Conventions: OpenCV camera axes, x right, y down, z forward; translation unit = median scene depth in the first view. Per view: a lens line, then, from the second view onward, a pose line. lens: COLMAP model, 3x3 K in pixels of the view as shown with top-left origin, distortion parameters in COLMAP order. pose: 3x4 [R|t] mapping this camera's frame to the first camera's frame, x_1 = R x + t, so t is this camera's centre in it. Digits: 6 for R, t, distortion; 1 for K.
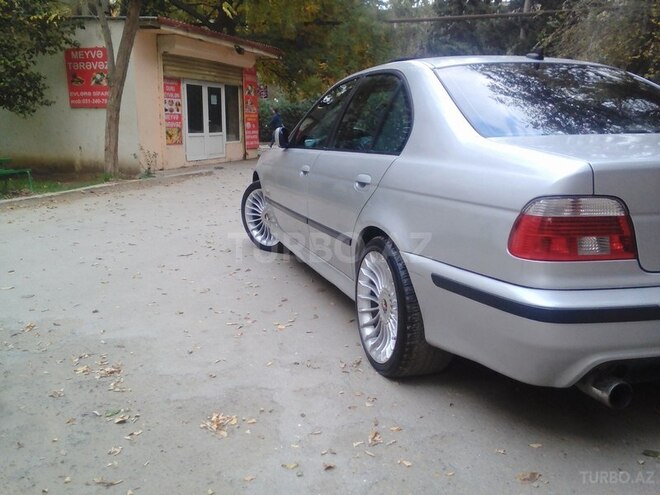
lens RADIAL K [[600.6, 0, 330.0], [0, 600.6, 247.5], [0, 0, 1]] dist [-0.001237, -0.001337]
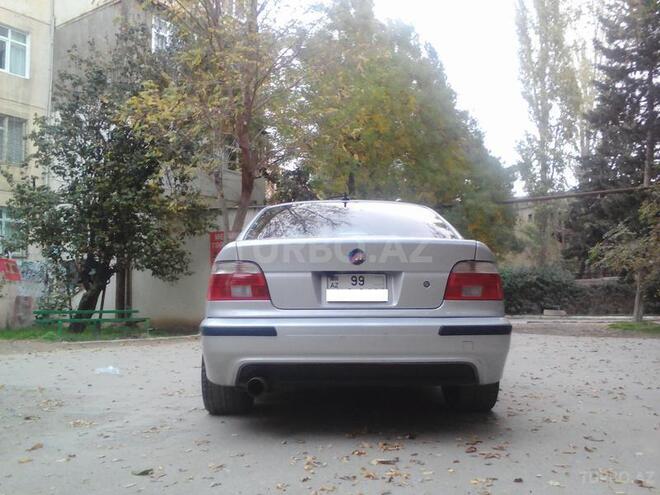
lens RADIAL K [[600.6, 0, 330.0], [0, 600.6, 247.5], [0, 0, 1]] dist [-0.001237, -0.001337]
pose [[0.956932, -0.024174, -0.289302, 0.173446], [-0.063597, 0.954866, -0.290149, 0.052223], [0.283259, 0.296052, 0.912205, -0.071408]]
